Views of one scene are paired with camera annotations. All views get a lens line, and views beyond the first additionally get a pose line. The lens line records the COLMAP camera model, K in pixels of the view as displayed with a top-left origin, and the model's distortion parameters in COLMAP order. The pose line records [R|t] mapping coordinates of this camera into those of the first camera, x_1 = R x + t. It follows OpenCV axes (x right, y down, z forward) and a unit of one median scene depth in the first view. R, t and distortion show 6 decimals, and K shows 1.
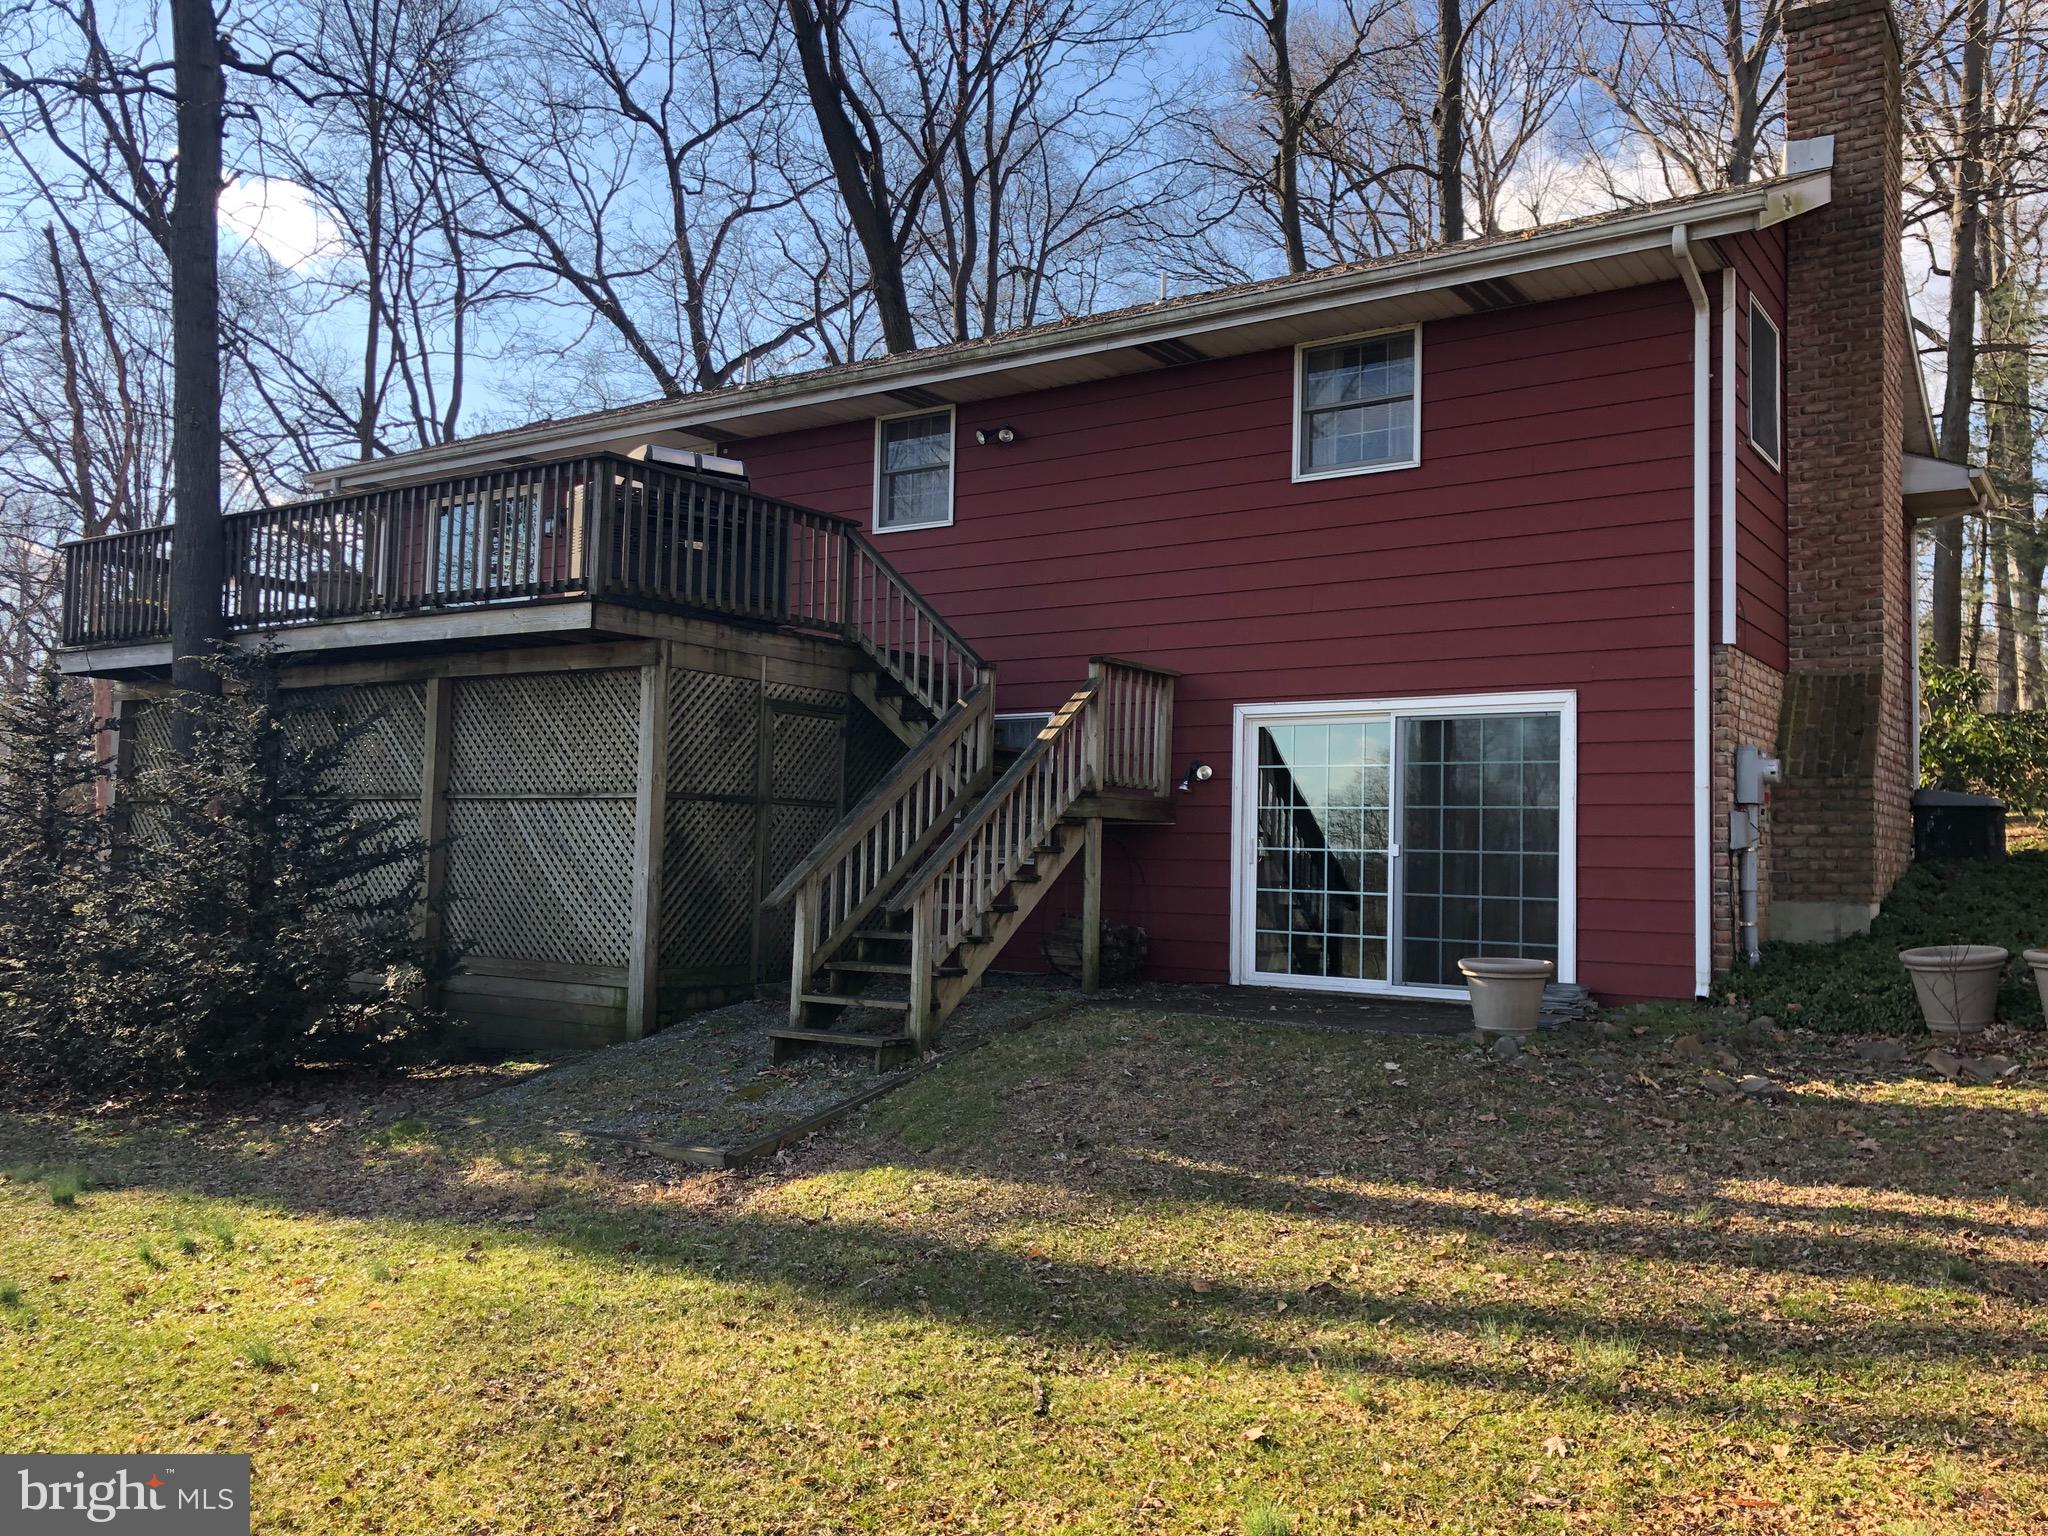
lens RADIAL K [[1682.0, 0, 1026.0], [0, 1682.0, 762.7], [0, 0, 1]] dist [0.001907, 0.004996]
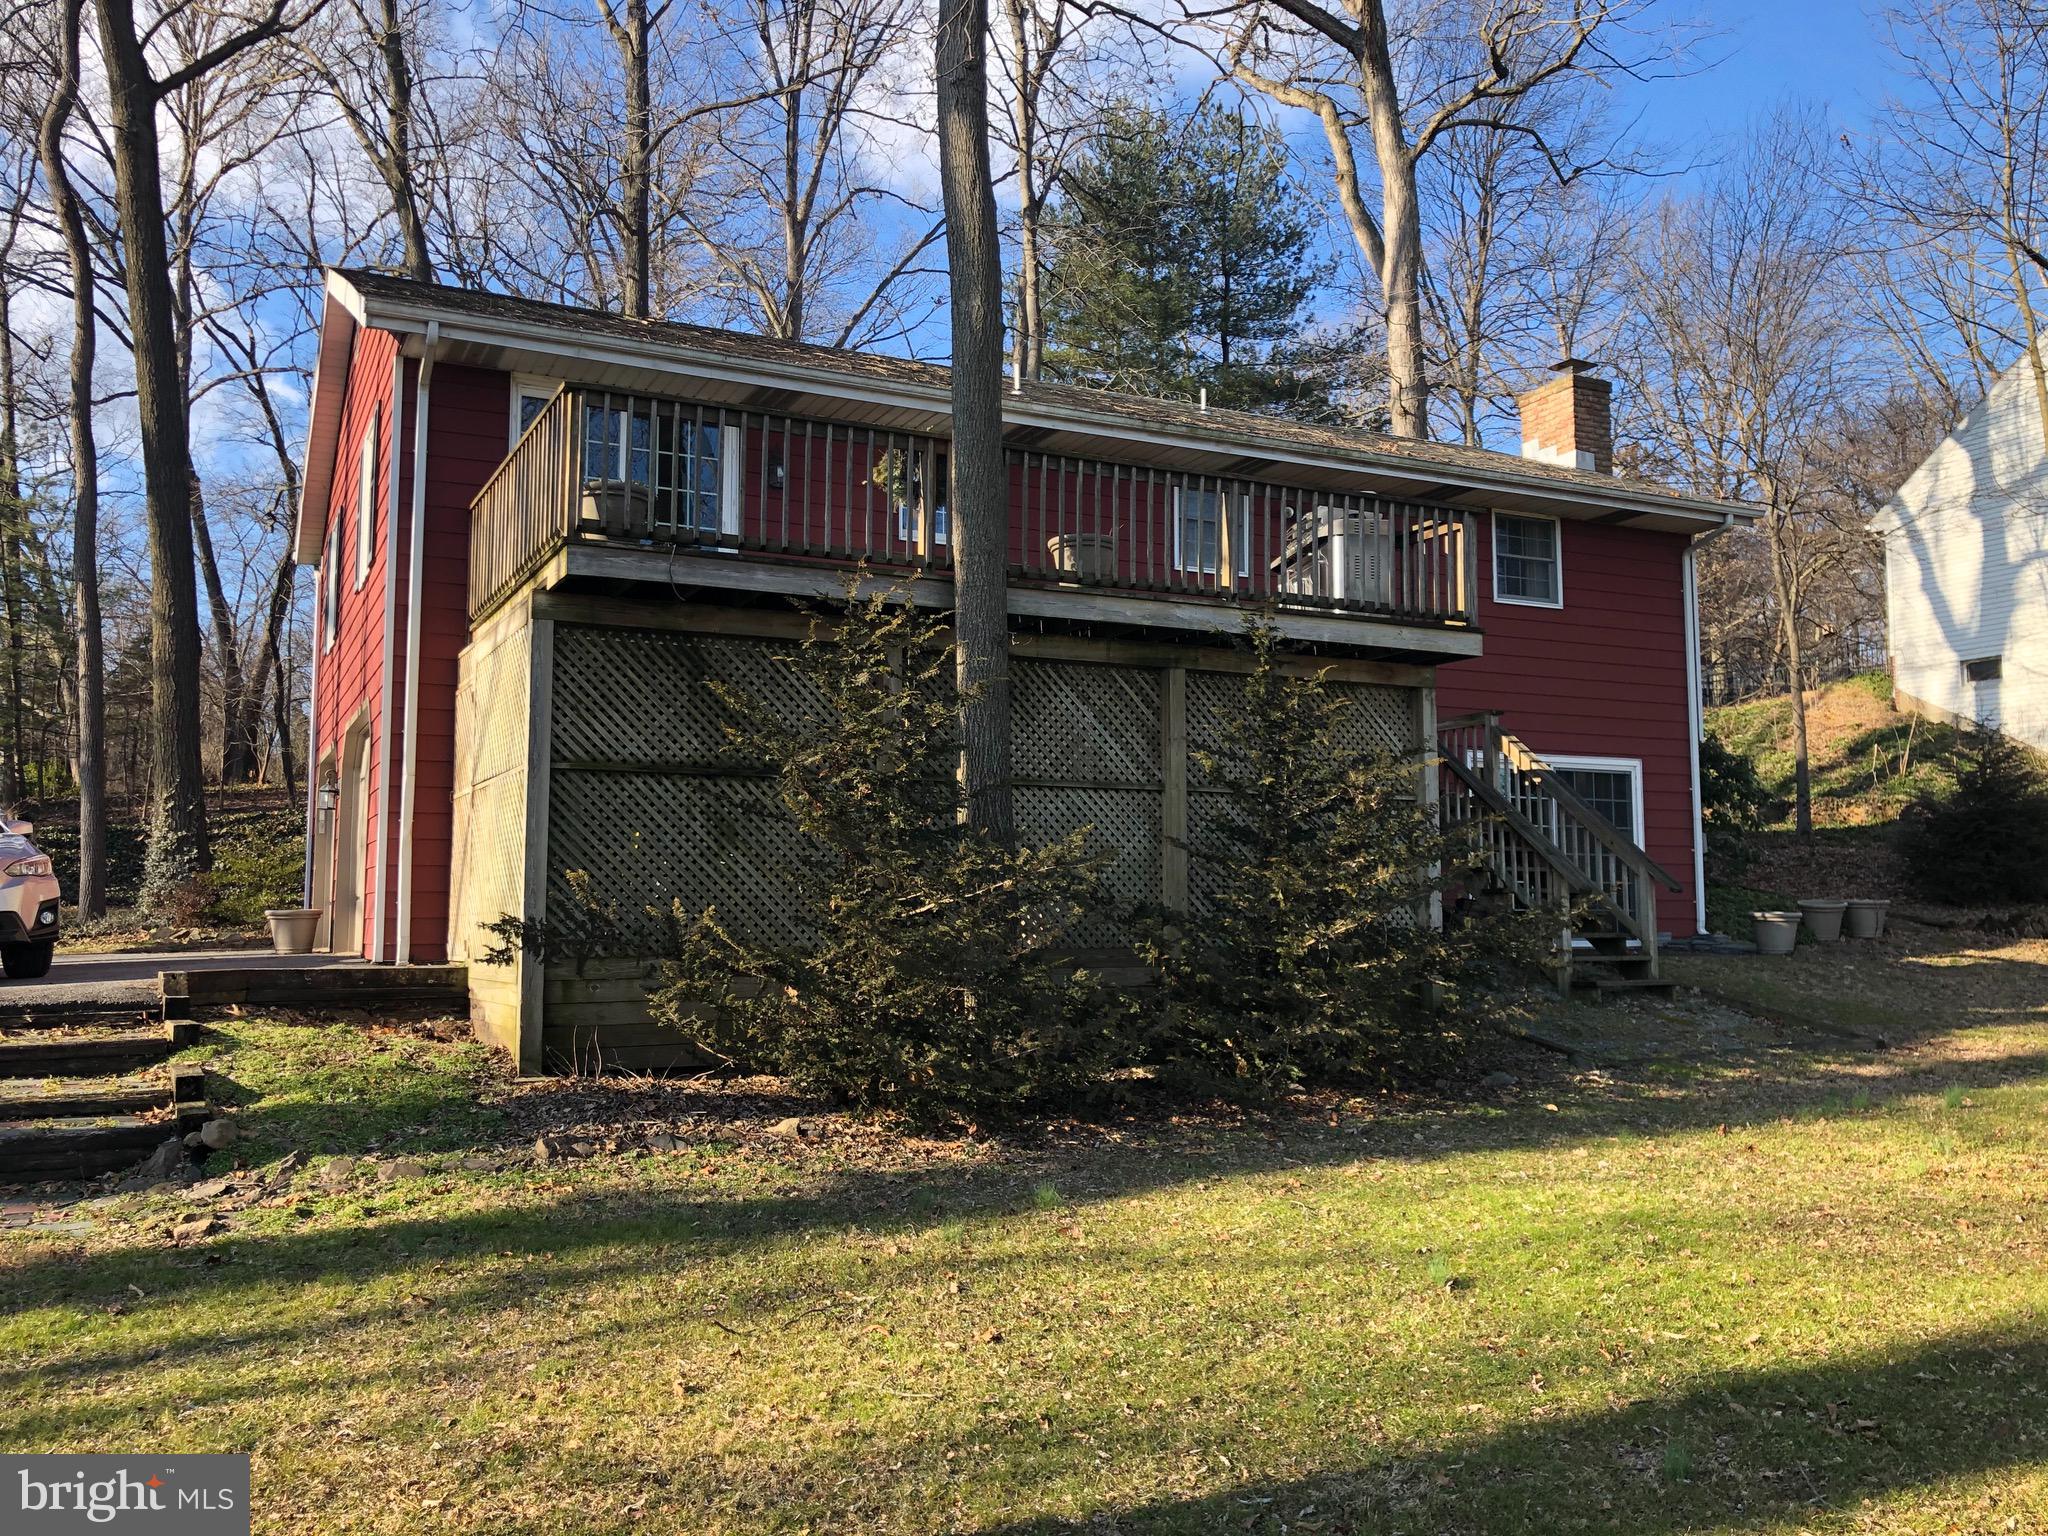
lens RADIAL K [[1682.0, 0, 1026.0], [0, 1682.0, 762.7], [0, 0, 1]] dist [0.001907, 0.004996]
pose [[0.463214, 0.054809, 0.884550, -1.280940], [-0.038209, 0.998393, -0.041854, 0.048207], [-0.885422, -0.014410, 0.464564, 0.658678]]
